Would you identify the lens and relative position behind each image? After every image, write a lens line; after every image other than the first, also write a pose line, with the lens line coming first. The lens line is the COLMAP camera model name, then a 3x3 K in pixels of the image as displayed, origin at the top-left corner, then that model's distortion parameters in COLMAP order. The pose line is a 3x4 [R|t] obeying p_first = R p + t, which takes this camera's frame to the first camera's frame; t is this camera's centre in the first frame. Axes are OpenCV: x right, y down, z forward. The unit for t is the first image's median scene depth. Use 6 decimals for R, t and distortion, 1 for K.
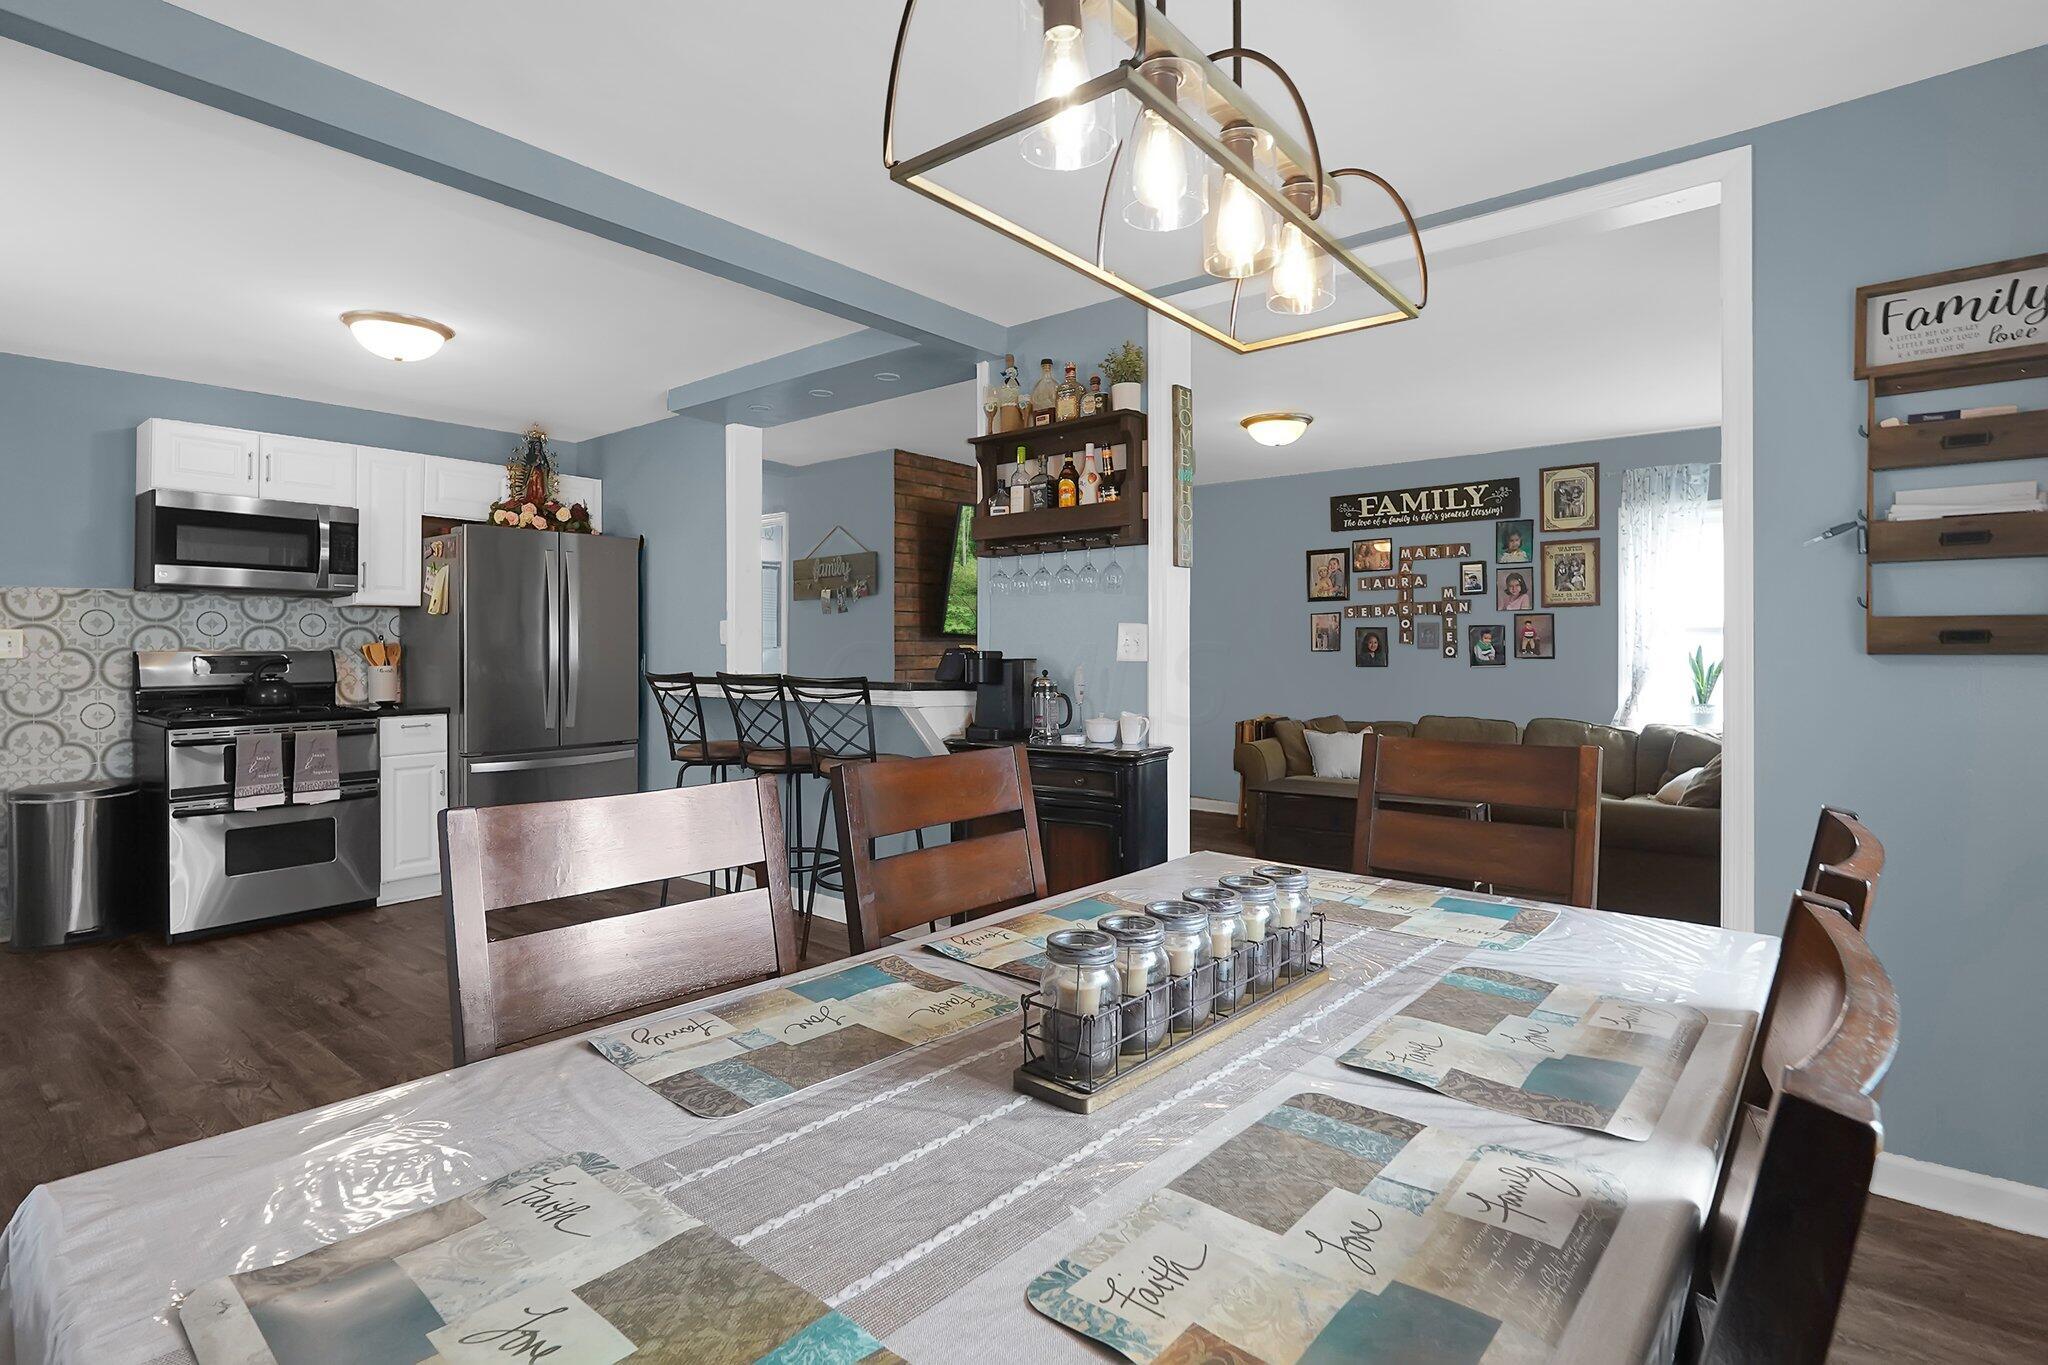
lens RADIAL K [[998.4, 0, 1019.2], [0, 998.4, 639.7], [0, 0, 1]] dist [0.001396, 0.000781]
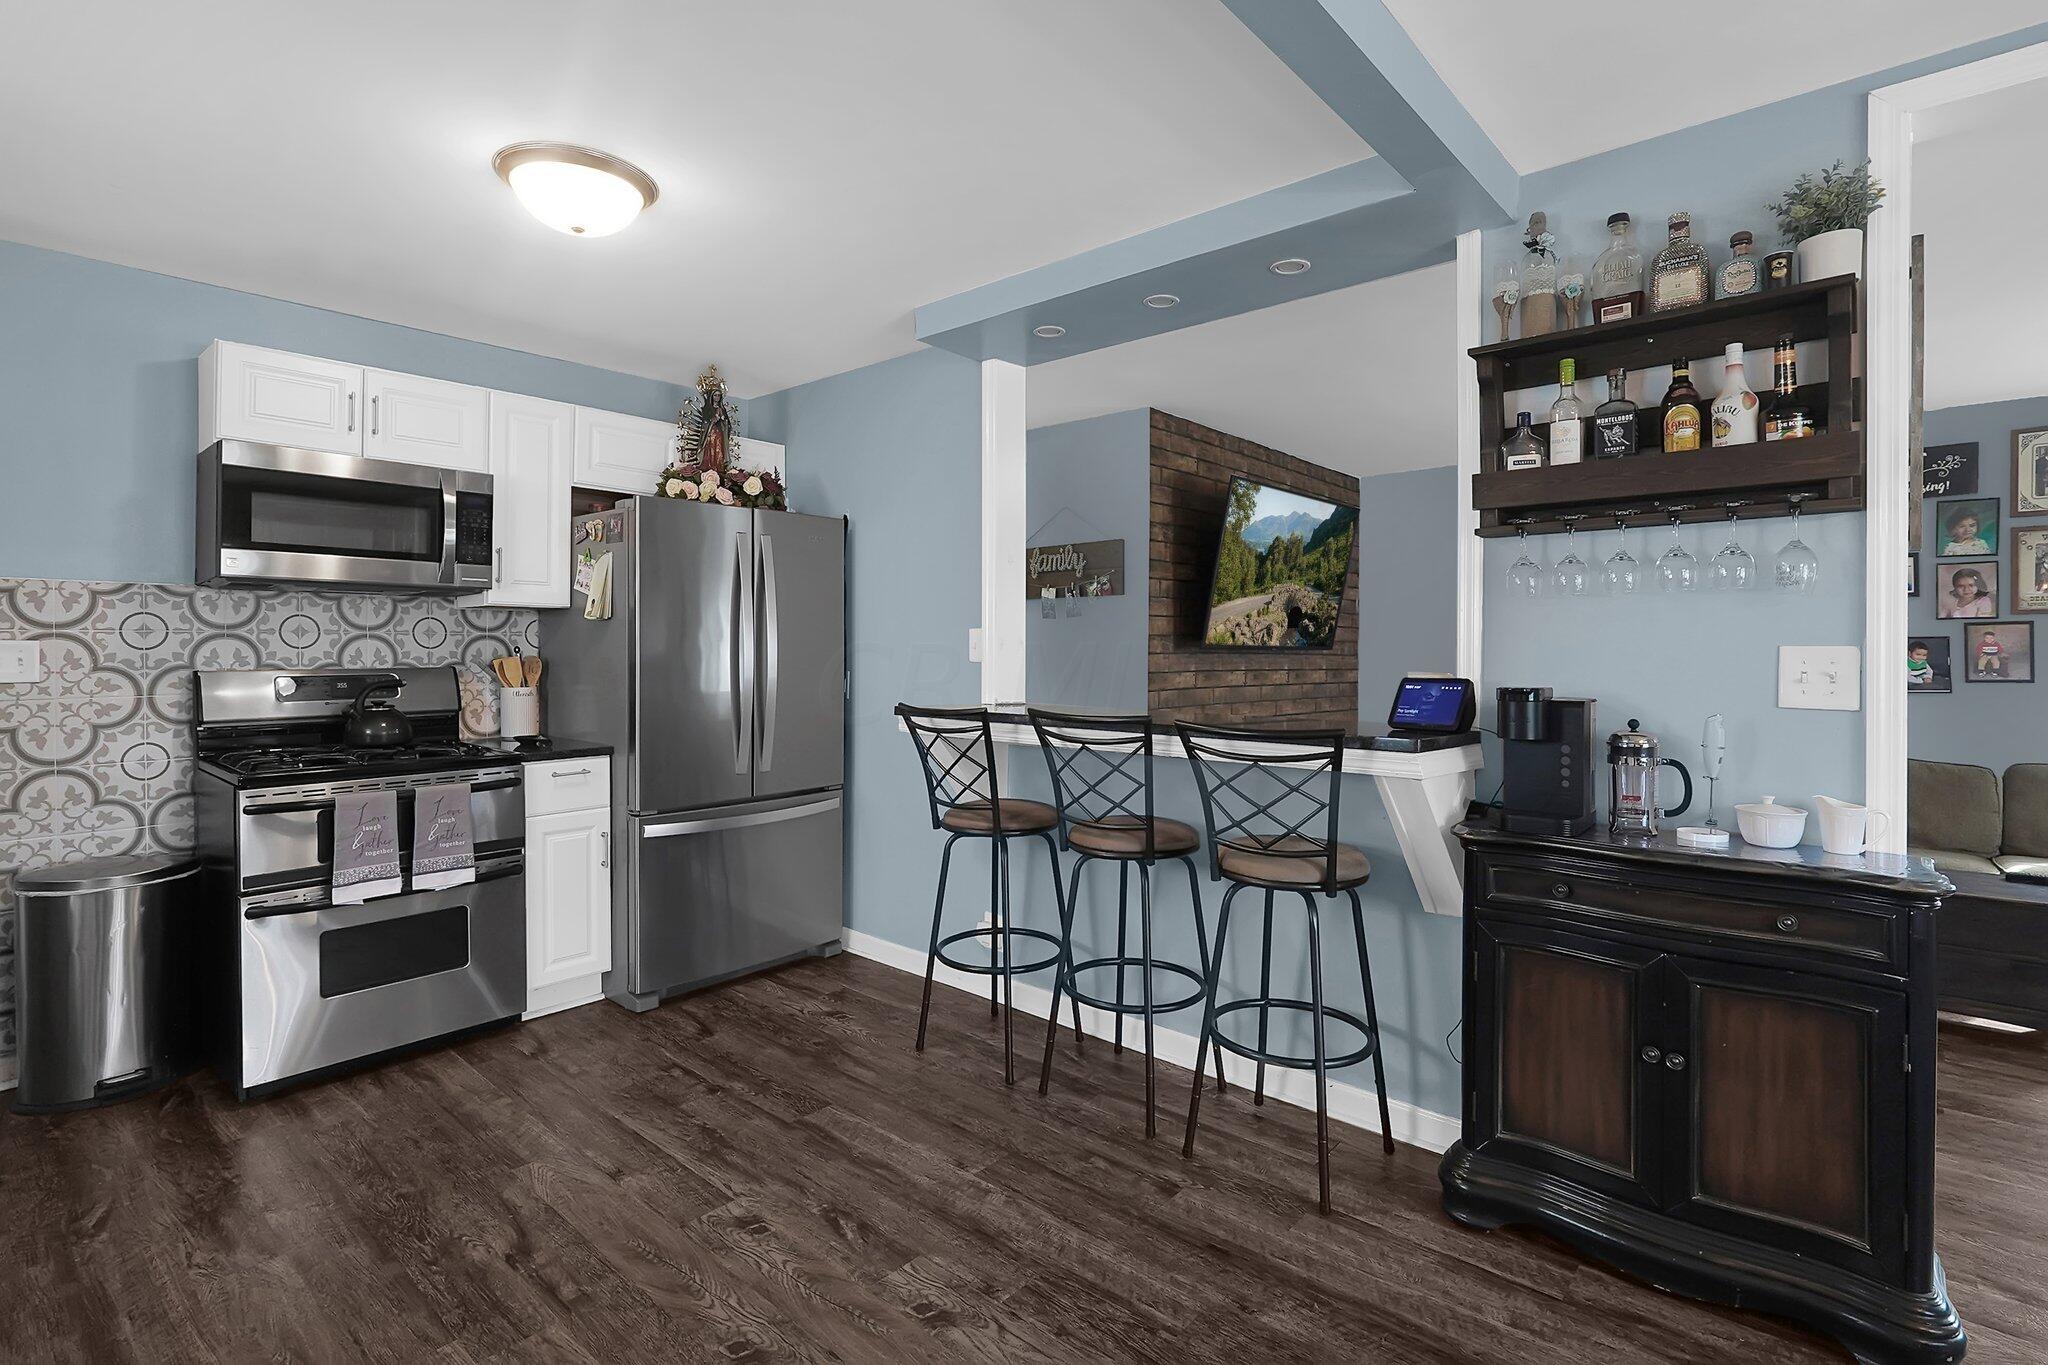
lens RADIAL K [[985.4, 0, 1032.7], [0, 985.4, 645.0], [0, 0, 1]] dist [-0.003580, 0.000542]
pose [[0.999379, 0.005313, -0.034827, -0.244425], [-0.005079, 0.999964, 0.006809, -0.013689], [0.034862, -0.006628, 0.999370, 0.297146]]
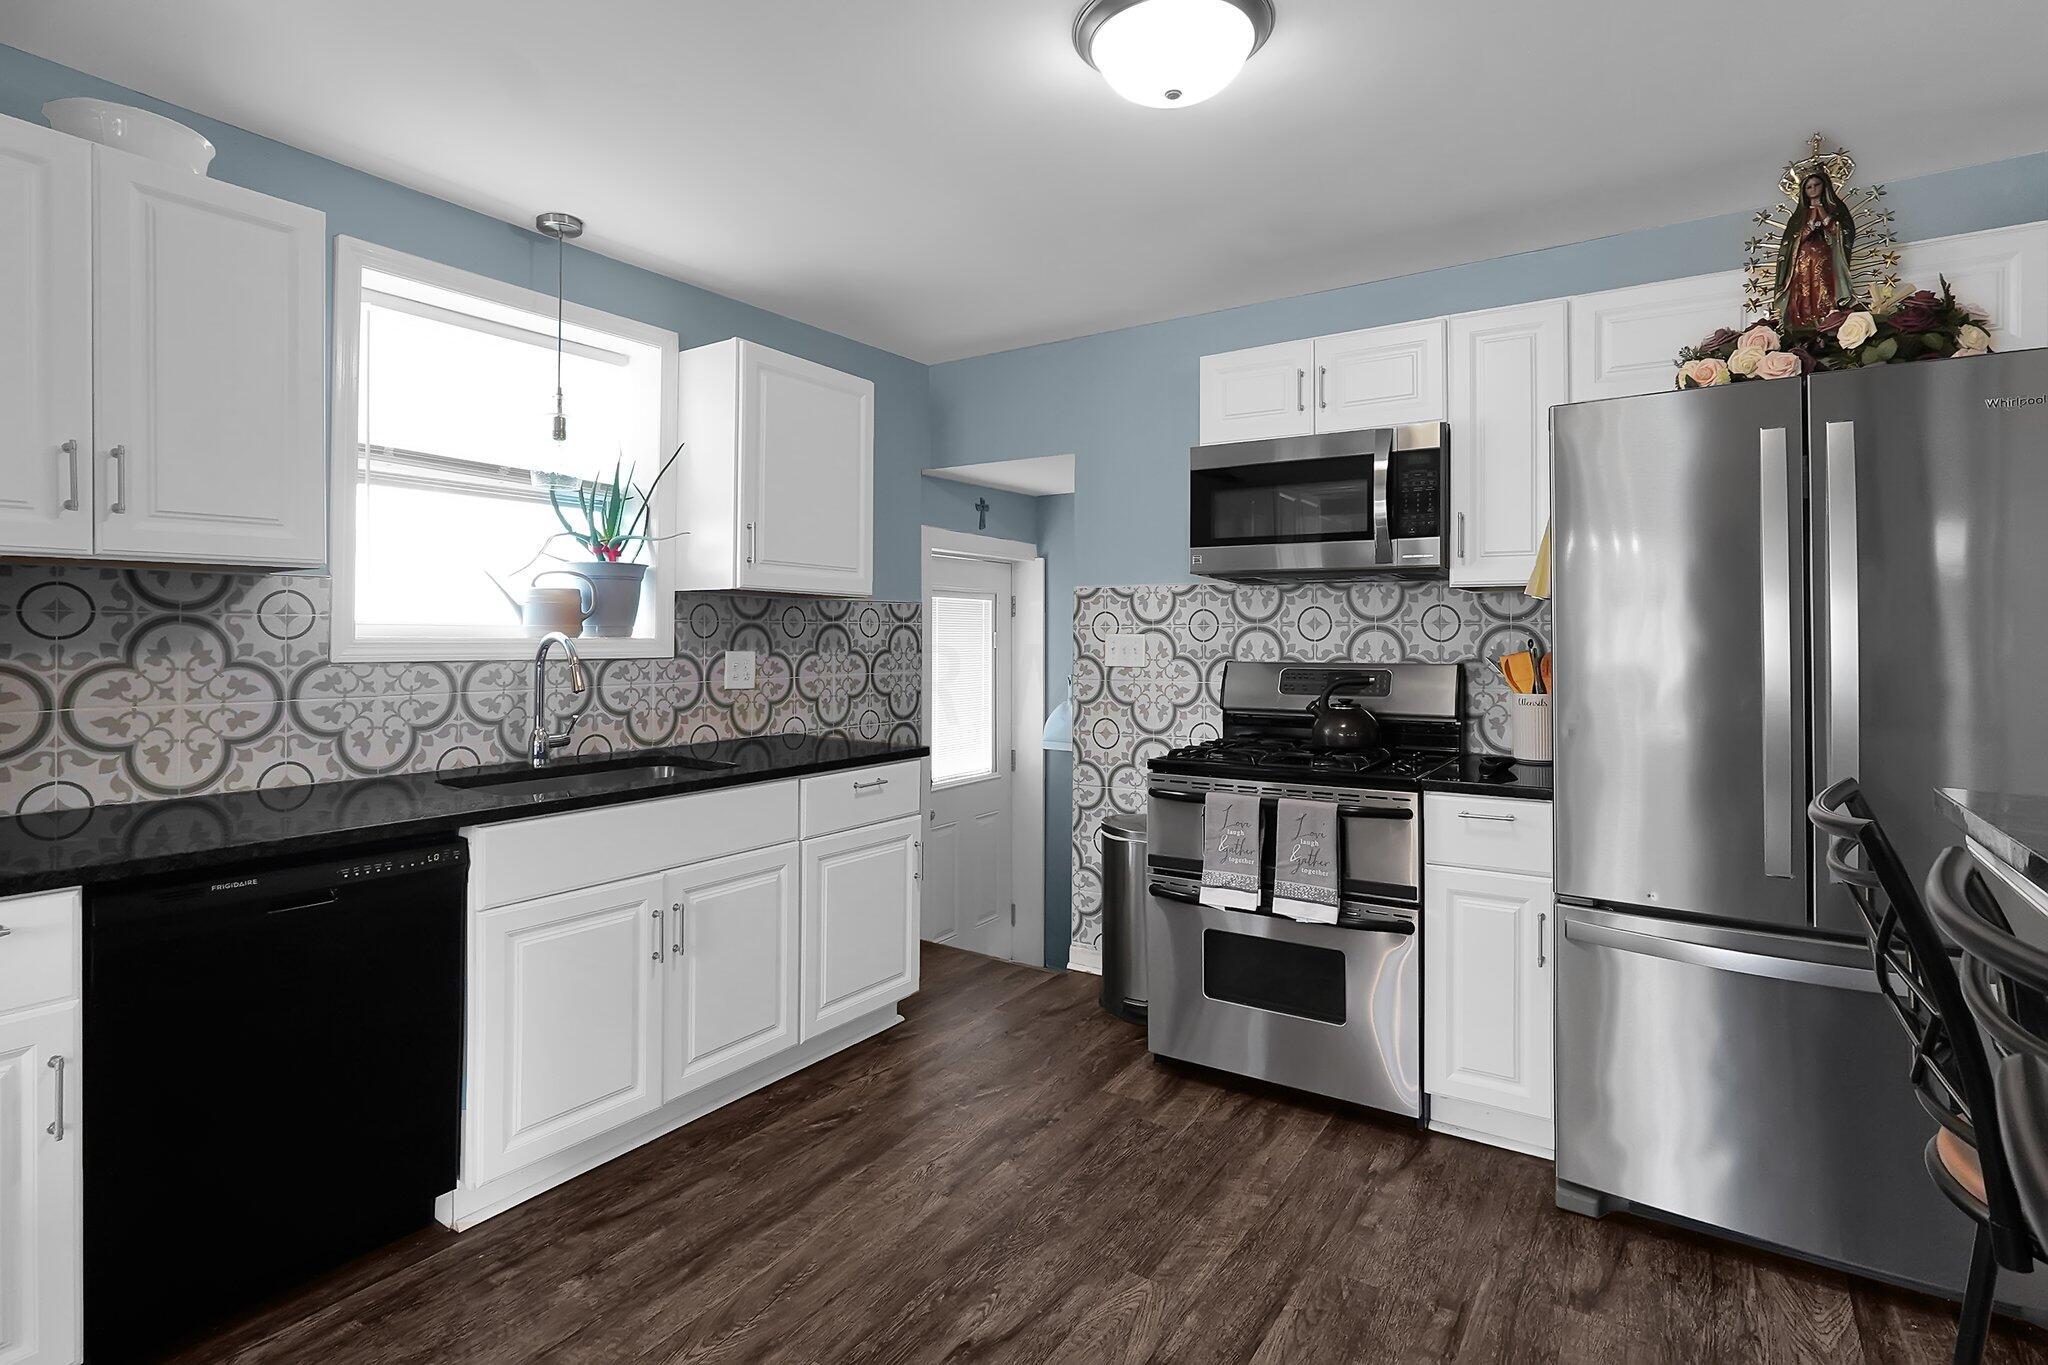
lens RADIAL K [[998.4, 0, 1019.2], [0, 998.4, 639.7], [0, 0, 1]] dist [0.001396, 0.000781]
pose [[0.081746, 0.008761, -0.996615, -0.107031], [0.007961, 0.999924, 0.009443, -0.012959], [0.996621, -0.008706, 0.081670, 0.718686]]
